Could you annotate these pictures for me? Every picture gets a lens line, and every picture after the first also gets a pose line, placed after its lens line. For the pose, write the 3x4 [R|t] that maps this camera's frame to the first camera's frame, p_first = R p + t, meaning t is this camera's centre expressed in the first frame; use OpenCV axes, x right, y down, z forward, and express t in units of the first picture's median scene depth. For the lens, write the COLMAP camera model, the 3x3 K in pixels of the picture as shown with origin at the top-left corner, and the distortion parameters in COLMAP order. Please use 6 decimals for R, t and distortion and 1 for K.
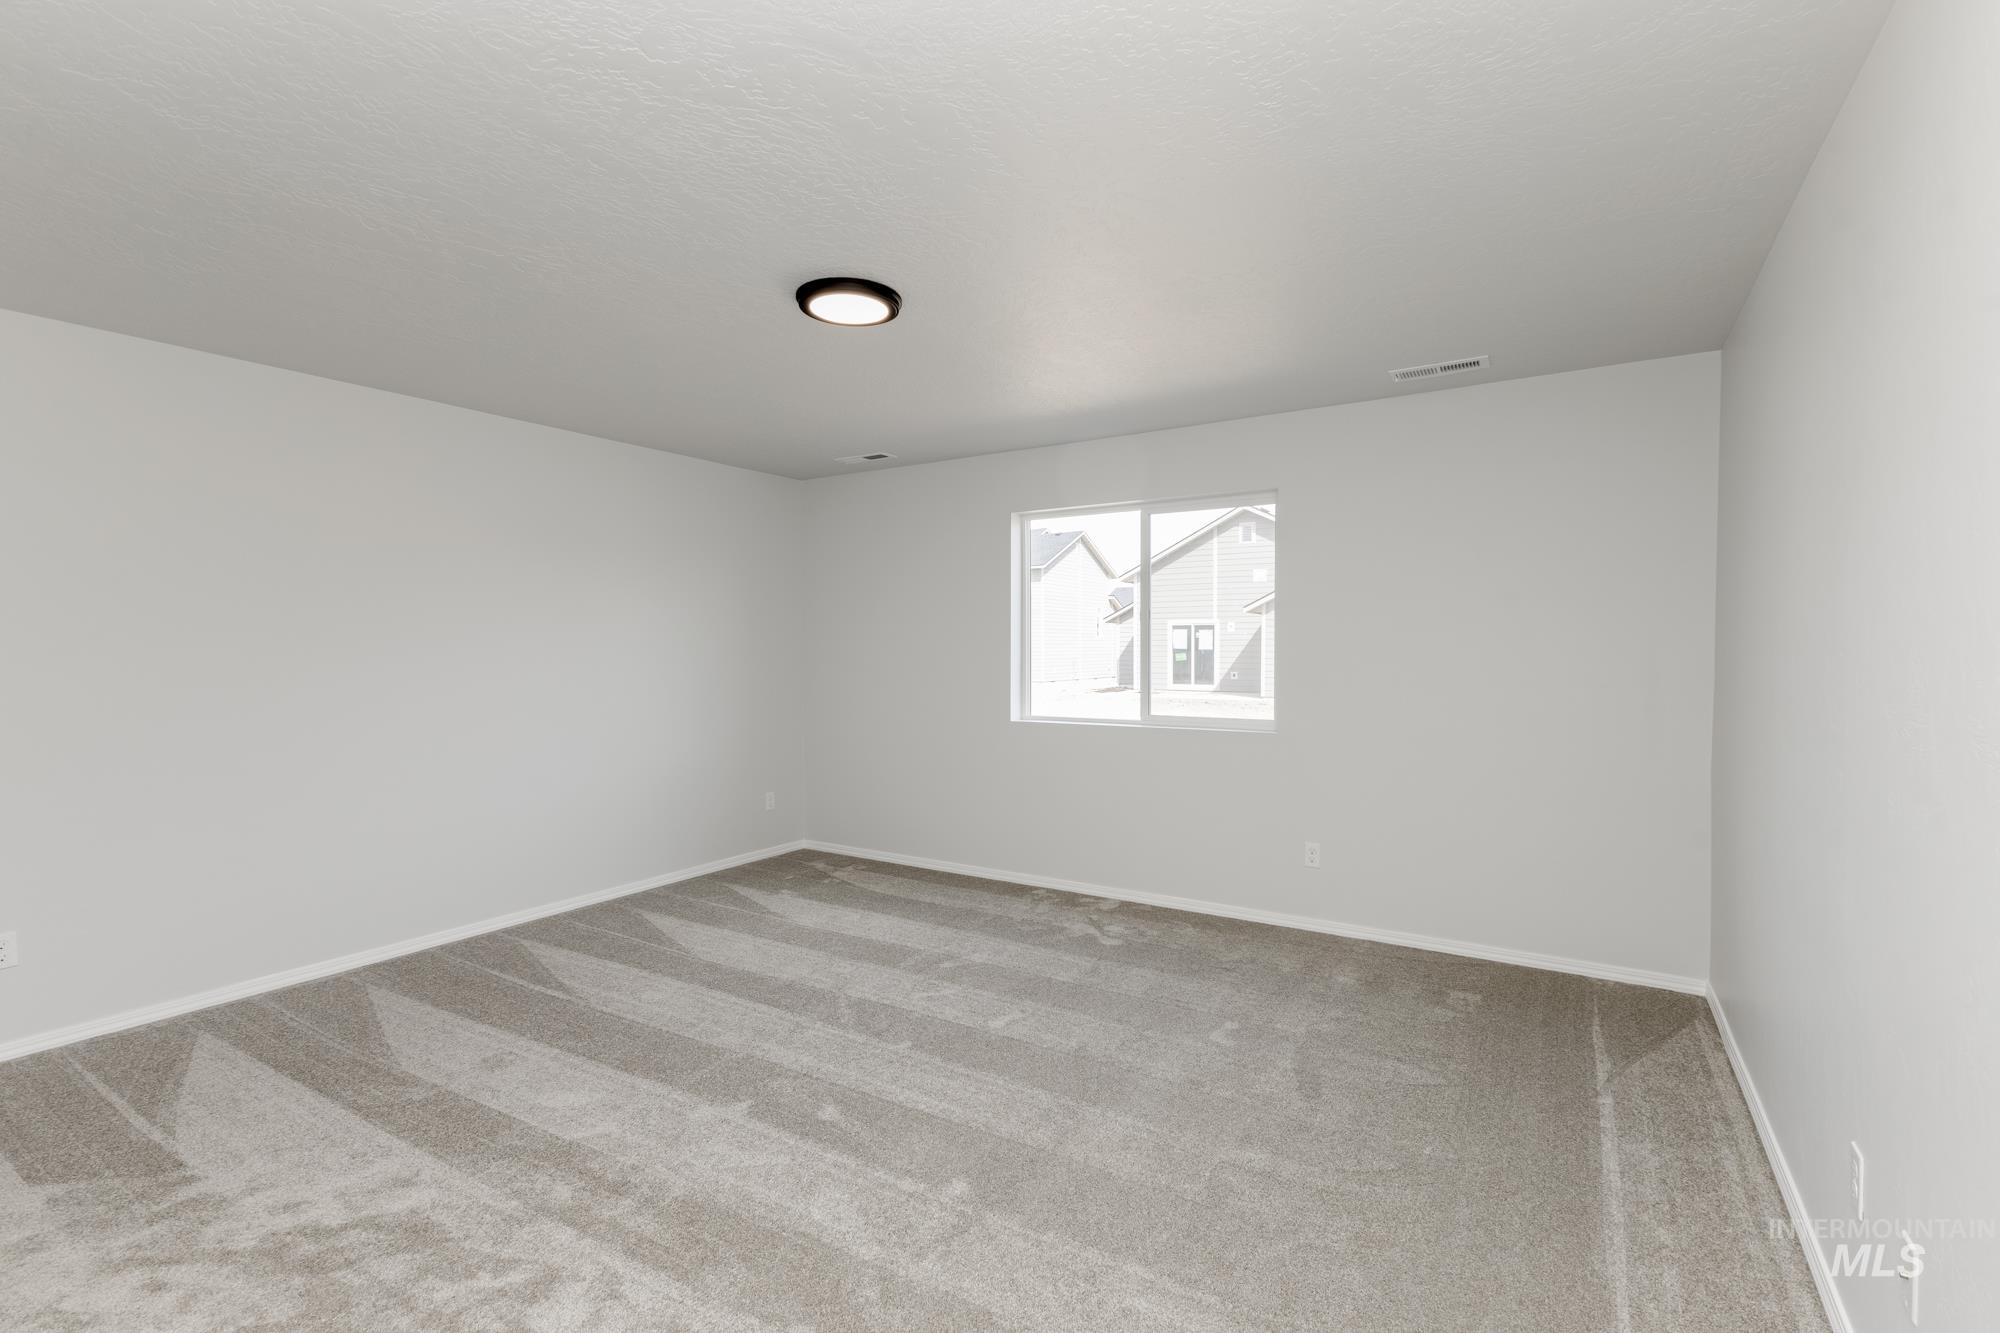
lens RADIAL K [[870.3, 0, 999.1], [0, 870.3, 656.4], [0, 0, 1]] dist [0.002493, -0.000048]
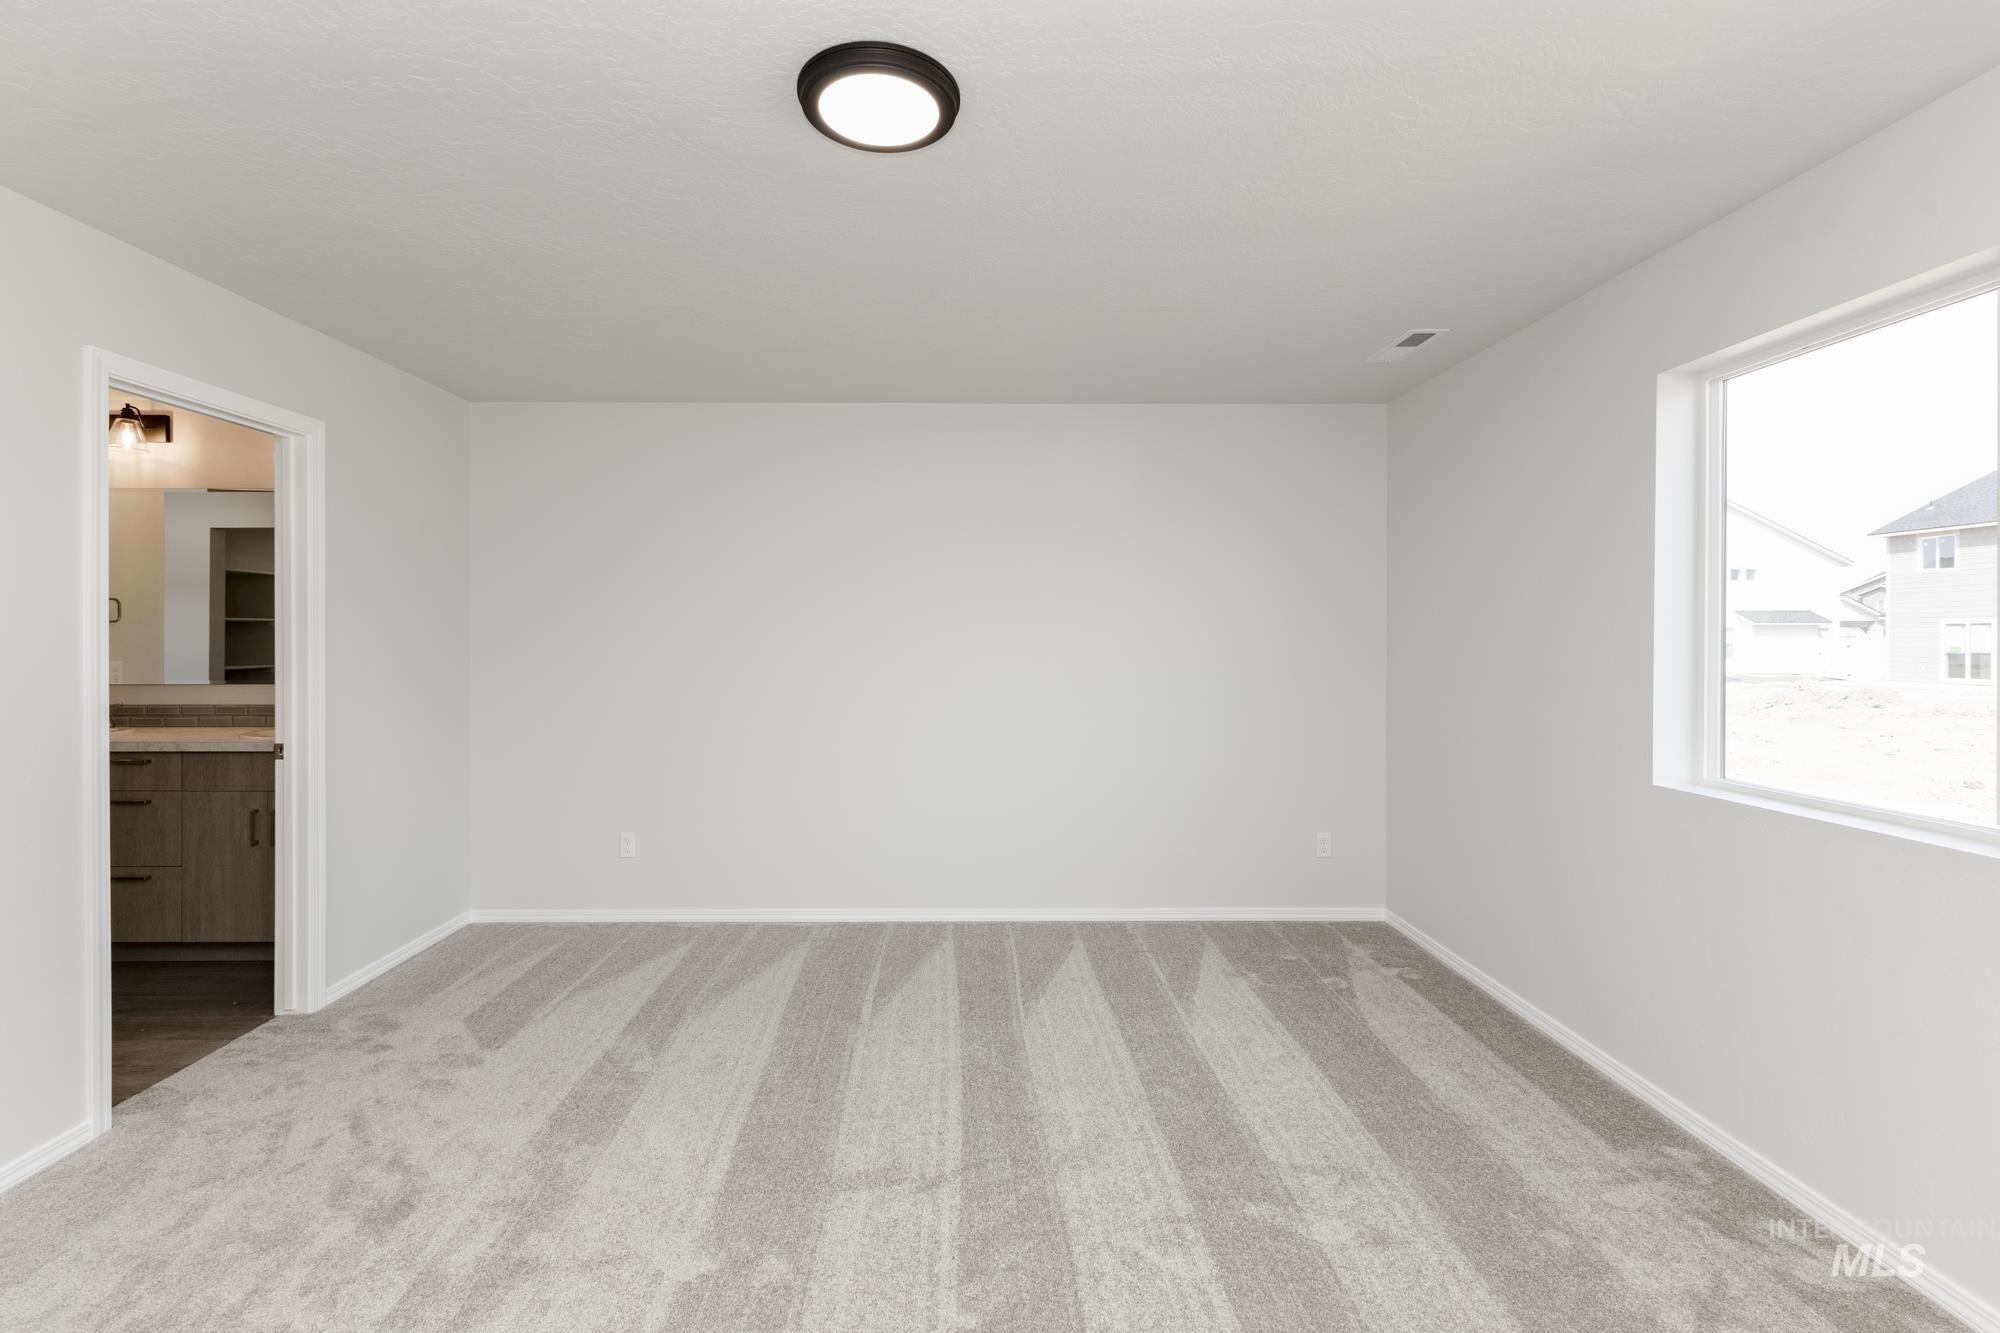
lens RADIAL K [[886.4, 0, 998.2], [0, 886.4, 630.2], [0, 0, 1]] dist [0.003778, 0.000029]
pose [[0.562911, -0.002886, -0.826512, 0.298739], [-0.017330, 0.999733, -0.015293, 0.005592], [0.826336, 0.022932, 0.562711, 0.538689]]
